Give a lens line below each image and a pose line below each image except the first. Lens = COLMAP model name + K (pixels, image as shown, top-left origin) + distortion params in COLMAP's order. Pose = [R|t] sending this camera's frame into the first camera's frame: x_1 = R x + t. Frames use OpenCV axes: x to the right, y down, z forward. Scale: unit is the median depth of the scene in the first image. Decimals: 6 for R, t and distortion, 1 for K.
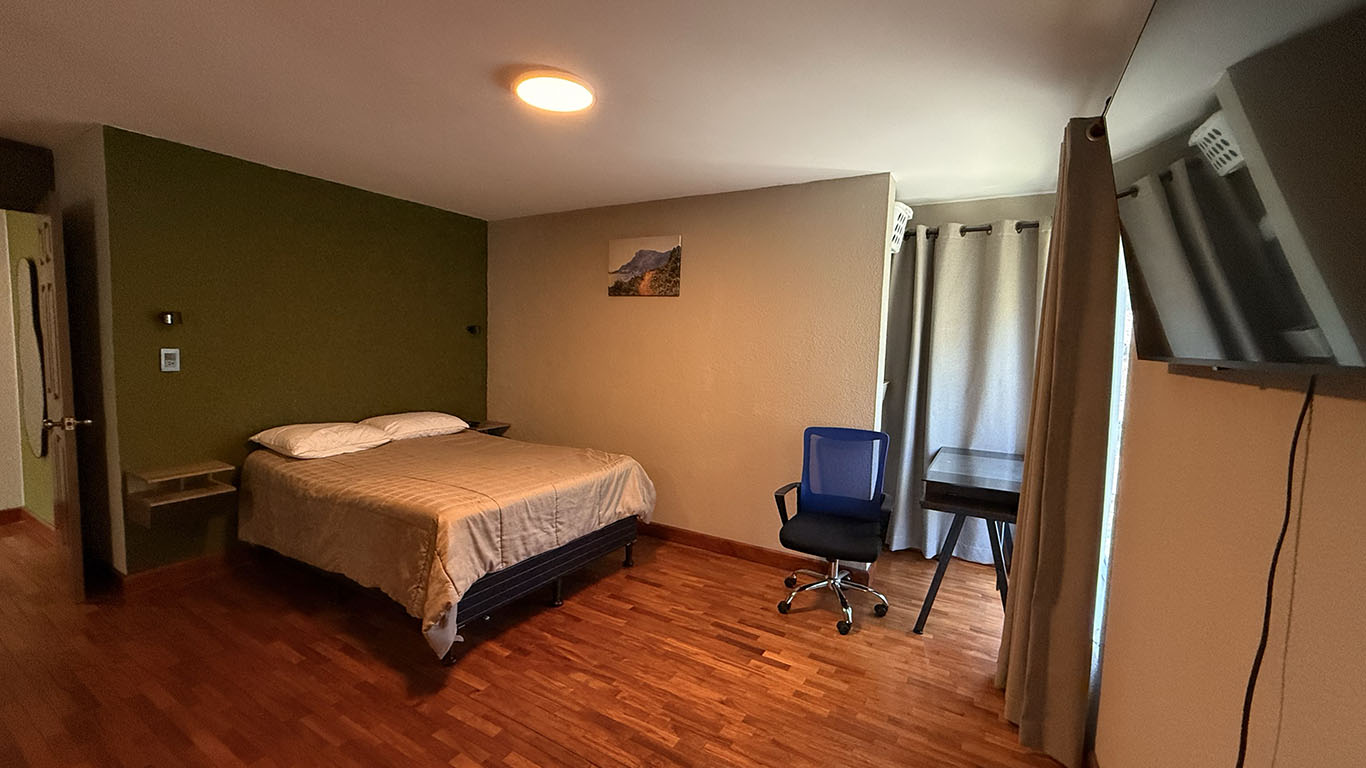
lens RADIAL K [[542.7, 0, 682.6], [0, 542.7, 385.0], [0, 0, 1]] dist [0.000321, -0.000069]
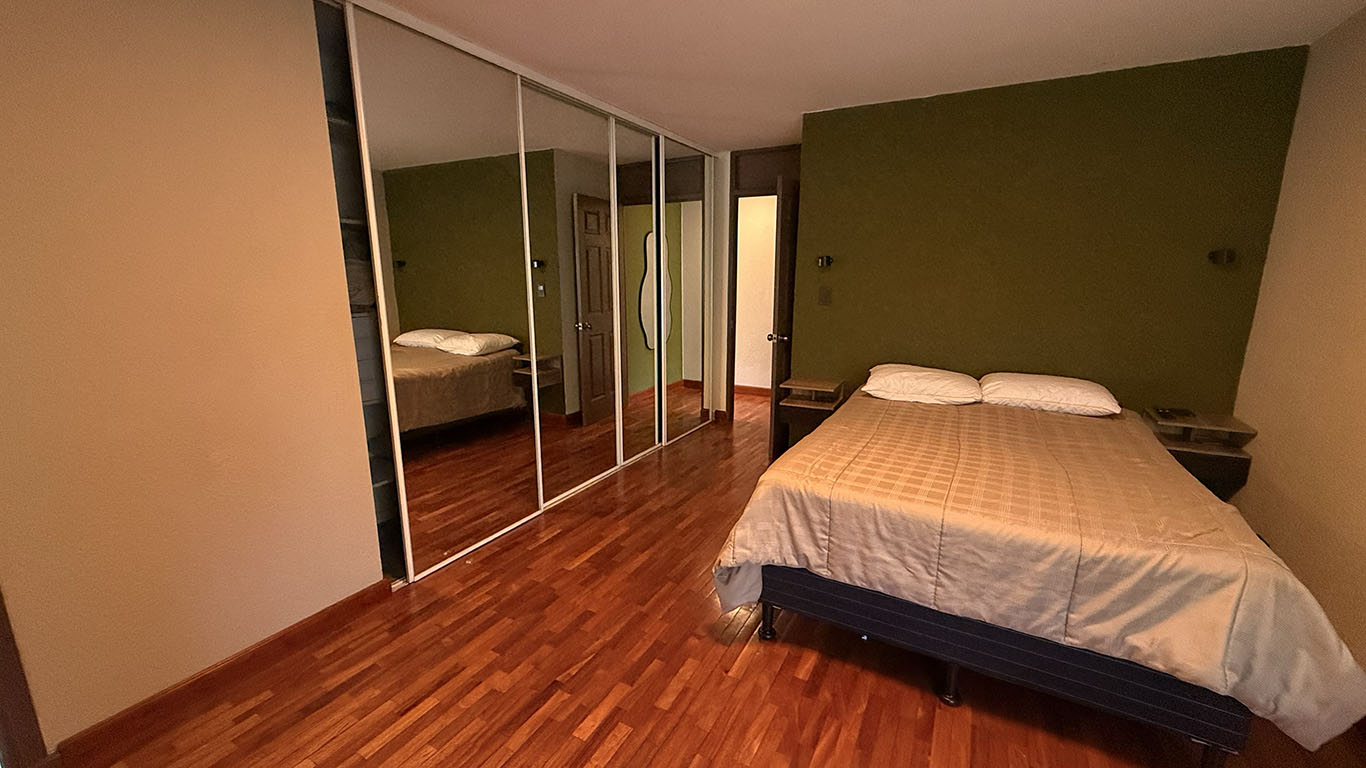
lens RADIAL K [[542.7, 0, 682.6], [0, 542.7, 385.0], [0, 0, 1]] dist [0.000321, -0.000069]
pose [[0.031933, 0.173271, -0.984356, 0.332053], [-0.080140, 0.982132, 0.170280, -0.033695], [0.996272, 0.073449, 0.045248, 0.686522]]
